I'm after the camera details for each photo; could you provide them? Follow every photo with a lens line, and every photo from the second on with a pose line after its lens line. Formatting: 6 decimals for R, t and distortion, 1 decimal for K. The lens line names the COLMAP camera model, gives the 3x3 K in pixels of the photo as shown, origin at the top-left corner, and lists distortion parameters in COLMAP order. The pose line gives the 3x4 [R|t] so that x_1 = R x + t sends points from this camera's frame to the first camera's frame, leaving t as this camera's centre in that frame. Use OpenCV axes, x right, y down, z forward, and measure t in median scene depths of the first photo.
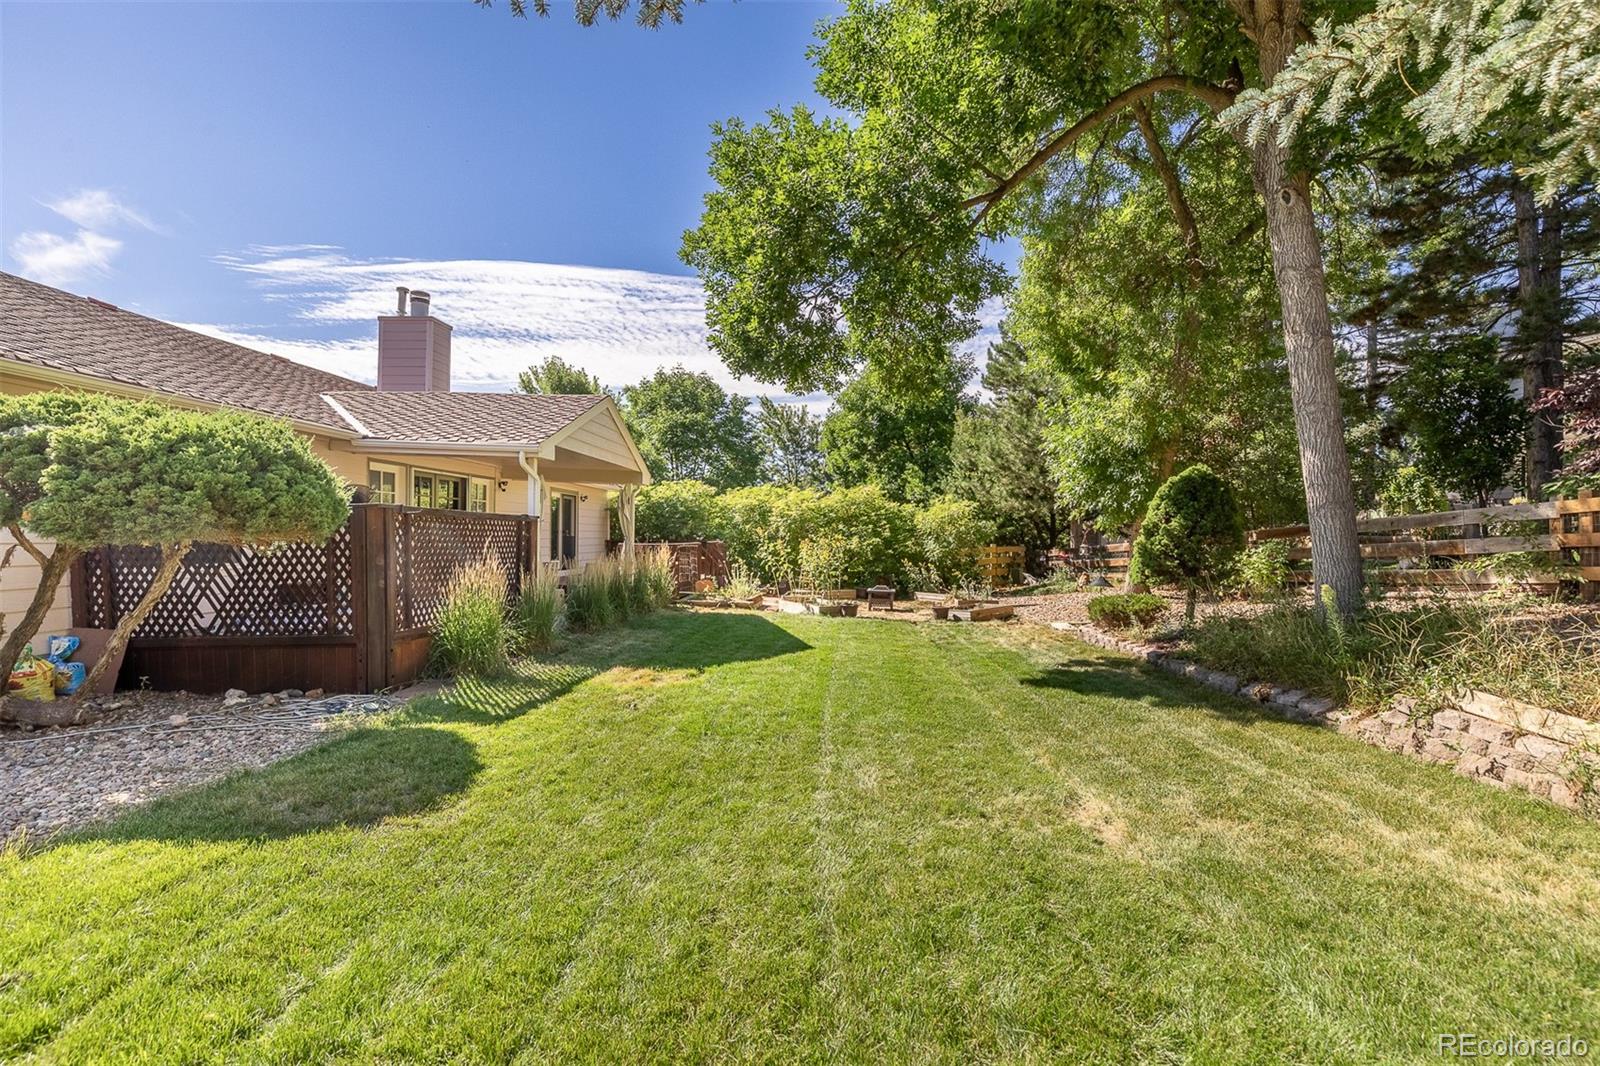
lens RADIAL K [[717.6, 0, 800.0], [0, 717.6, 533.0], [0, 0, 1]] dist [0.003629, 0.000032]
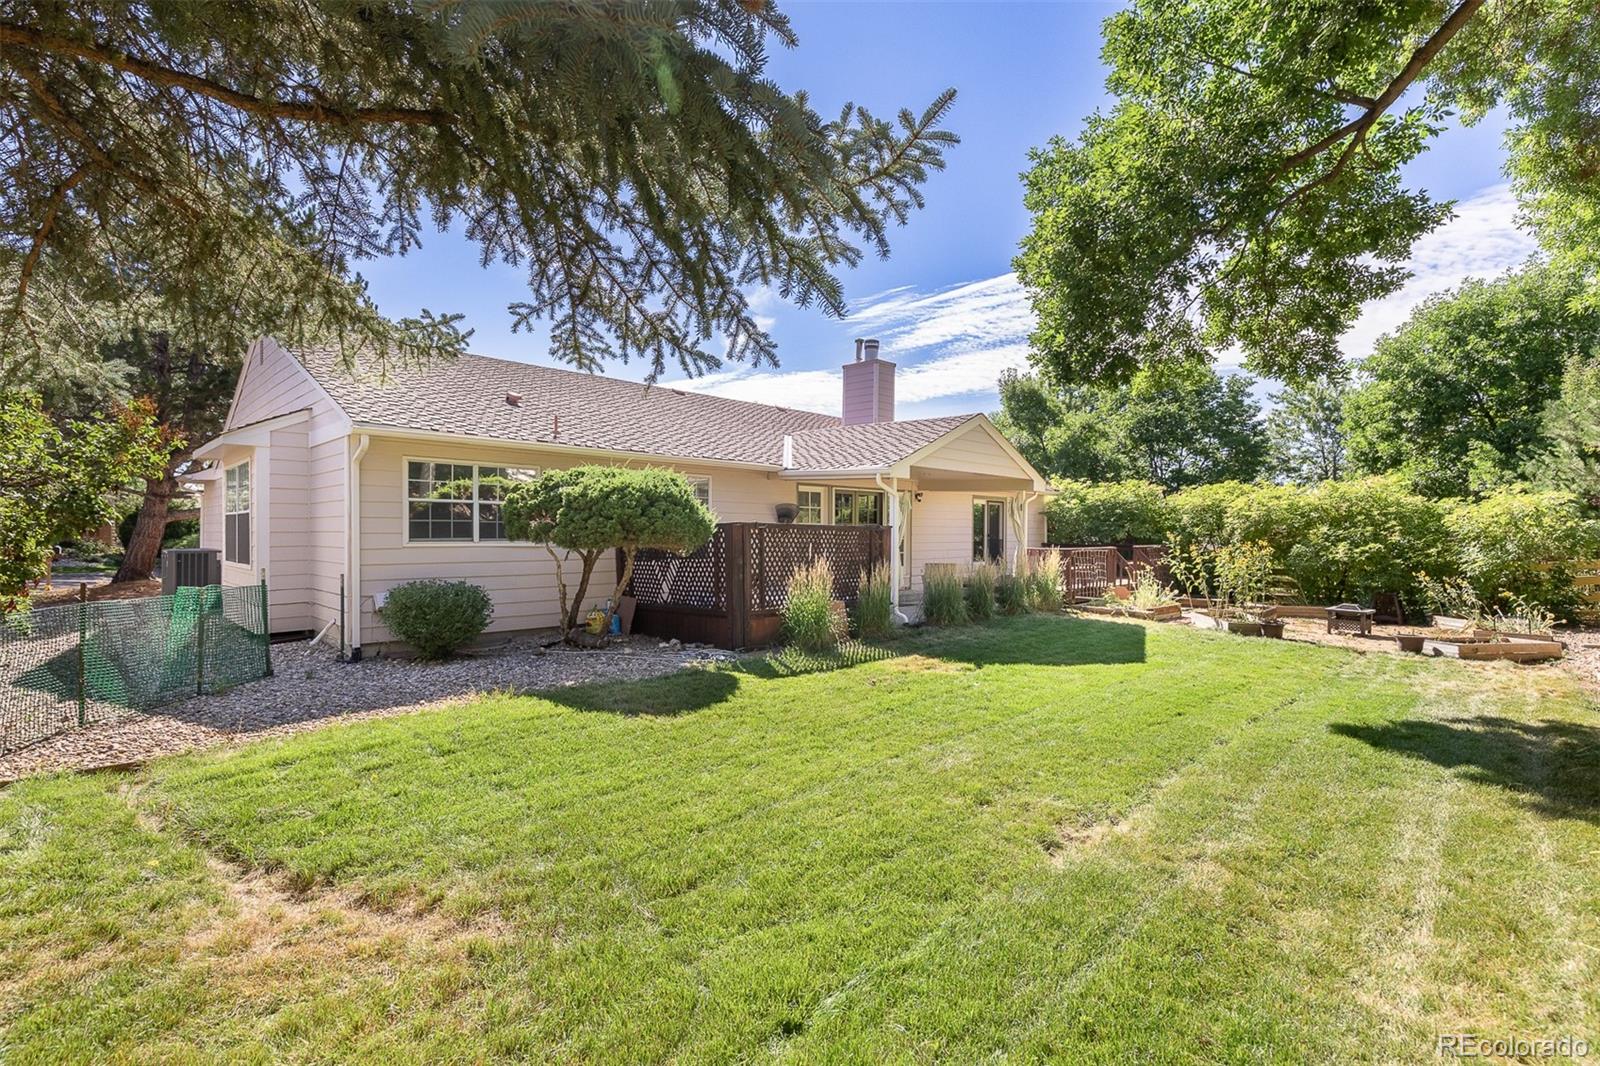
lens RADIAL K [[722.8, 0, 800.0], [0, 722.8, 533.0], [0, 0, 1]] dist [0.001496, -0.000056]
pose [[0.756252, -0.000716, -0.654280, 0.153941], [0.001452, 0.999999, 0.000583, -0.006267], [0.654279, -0.001391, 0.756252, -0.009814]]
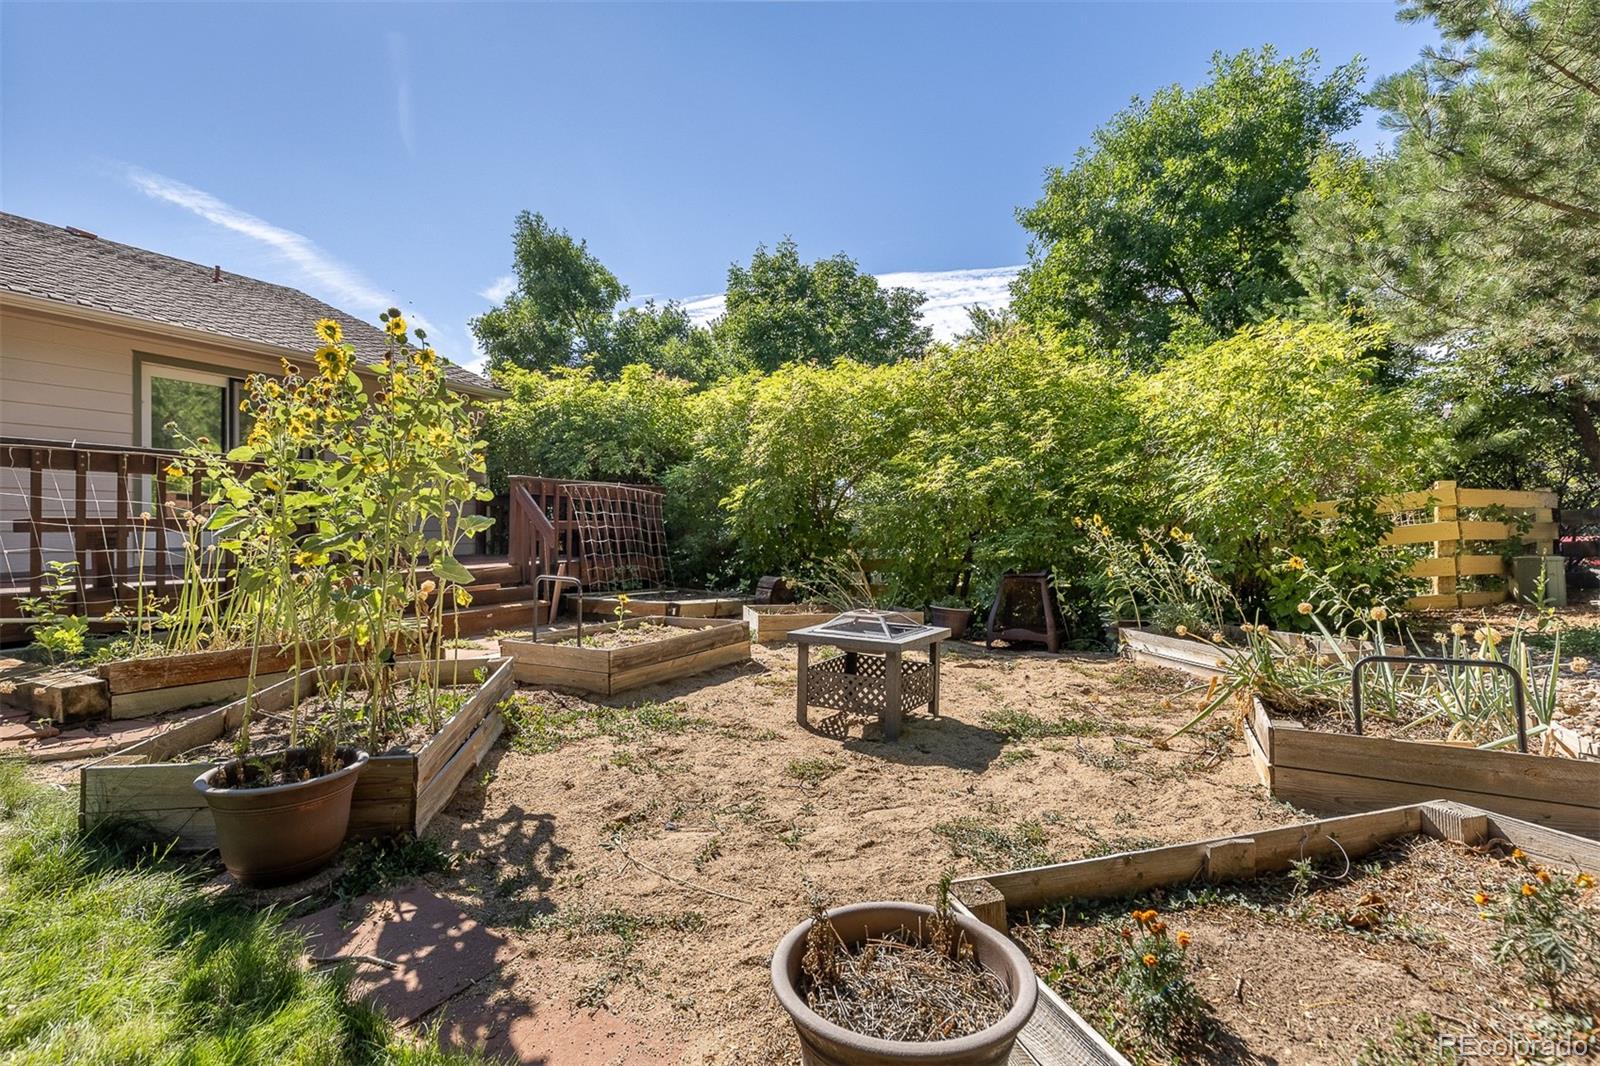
lens RADIAL K [[707.6, 0, 800.0], [0, 707.6, 533.0], [0, 0, 1]] dist [0.002248, 0.000347]
pose [[0.911068, -0.005812, -0.412215, 0.160320], [0.009401, 0.999934, 0.006679, 0.040911], [0.412149, -0.009960, 0.911062, 0.691370]]
